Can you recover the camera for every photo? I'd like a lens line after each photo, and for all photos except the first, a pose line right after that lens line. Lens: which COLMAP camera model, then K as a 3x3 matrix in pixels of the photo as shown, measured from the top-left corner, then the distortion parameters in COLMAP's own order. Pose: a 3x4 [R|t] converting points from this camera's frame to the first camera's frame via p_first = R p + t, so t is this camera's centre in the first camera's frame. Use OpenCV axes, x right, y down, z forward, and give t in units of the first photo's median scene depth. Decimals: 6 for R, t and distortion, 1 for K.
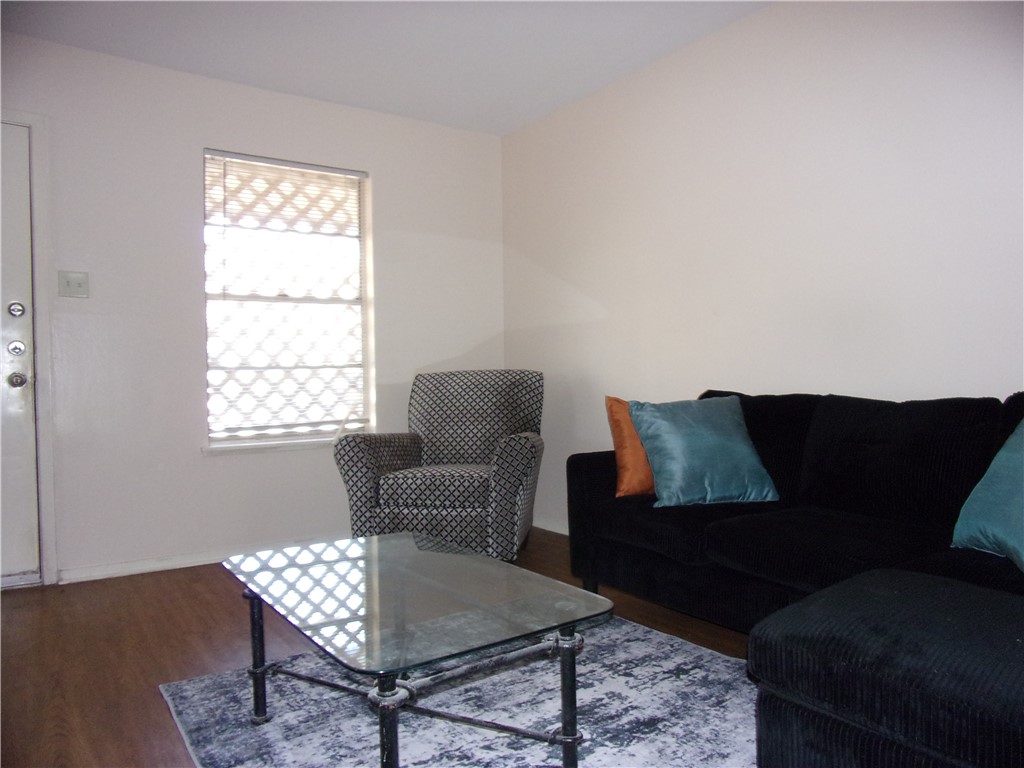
lens RADIAL K [[722.1, 0, 522.1], [0, 722.1, 392.7], [0, 0, 1]] dist [-0.068479, 0.058510]
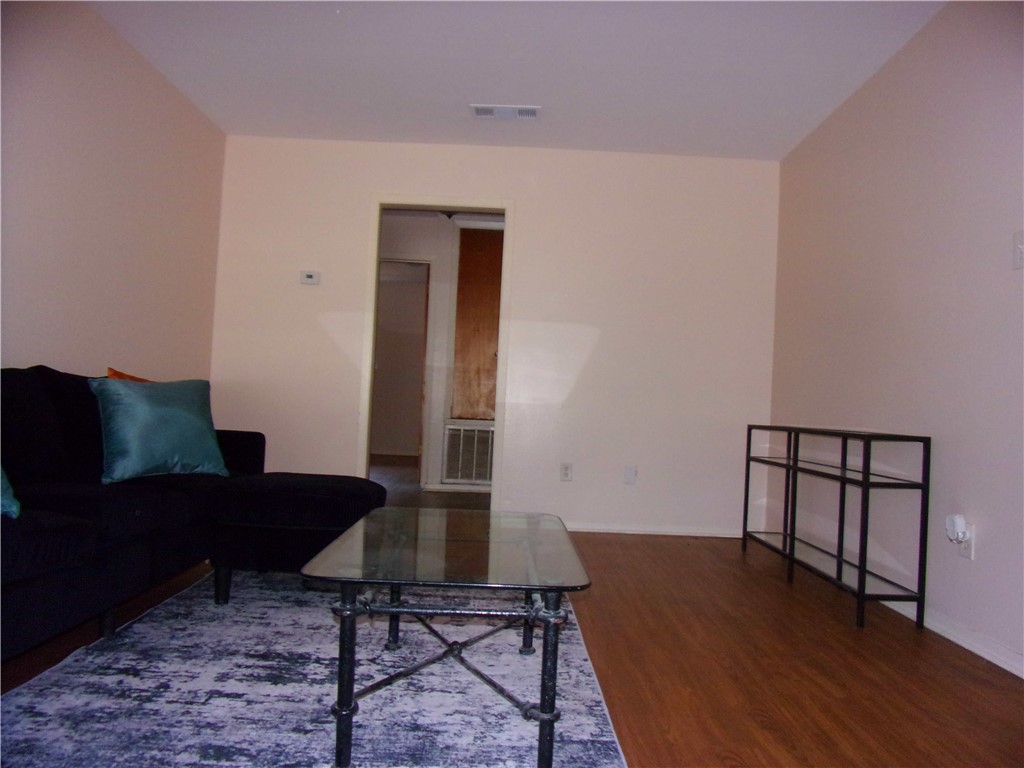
lens RADIAL K [[722.1, 0, 522.1], [0, 722.1, 392.7], [0, 0, 1]] dist [-0.068479, 0.058510]
pose [[-0.820671, -0.009775, 0.571317, -0.723299], [-0.019182, 0.999761, -0.010449, 0.041902], [-0.571079, -0.019534, -0.820663, 1.521575]]
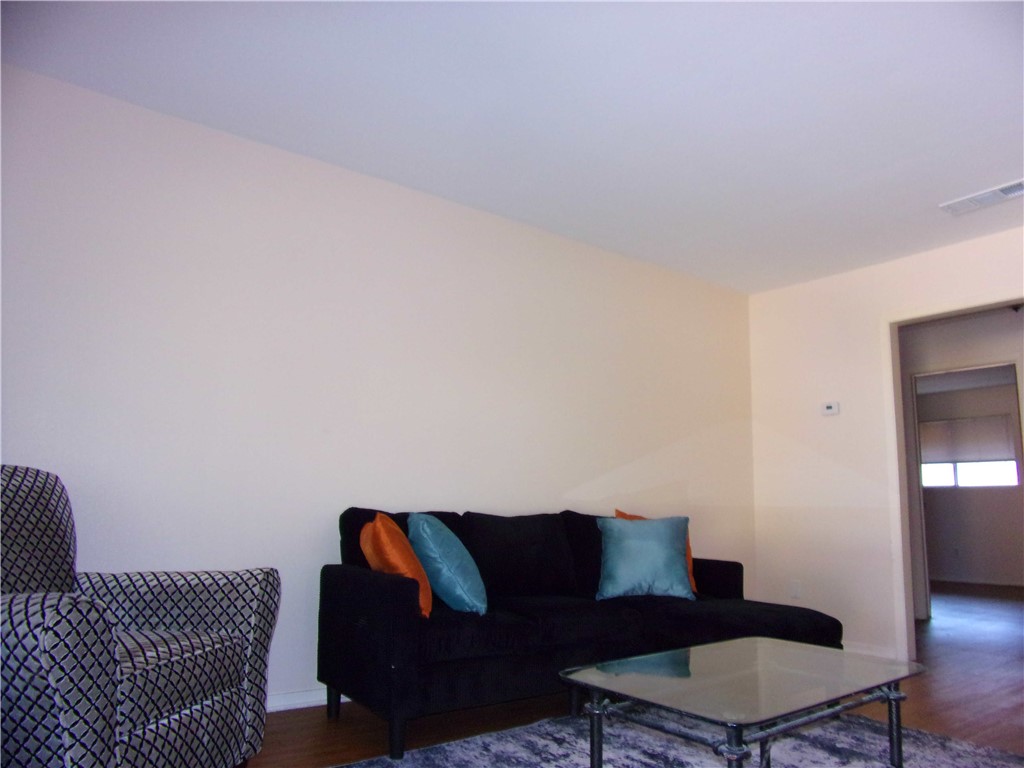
lens RADIAL K [[722.1, 0, 522.1], [0, 722.1, 392.7], [0, 0, 1]] dist [-0.068479, 0.058510]
pose [[-0.036720, 0.174237, 0.984019, -1.122086], [0.003704, 0.984700, -0.174220, 0.020009], [-0.999319, -0.002753, -0.036803, 1.158485]]
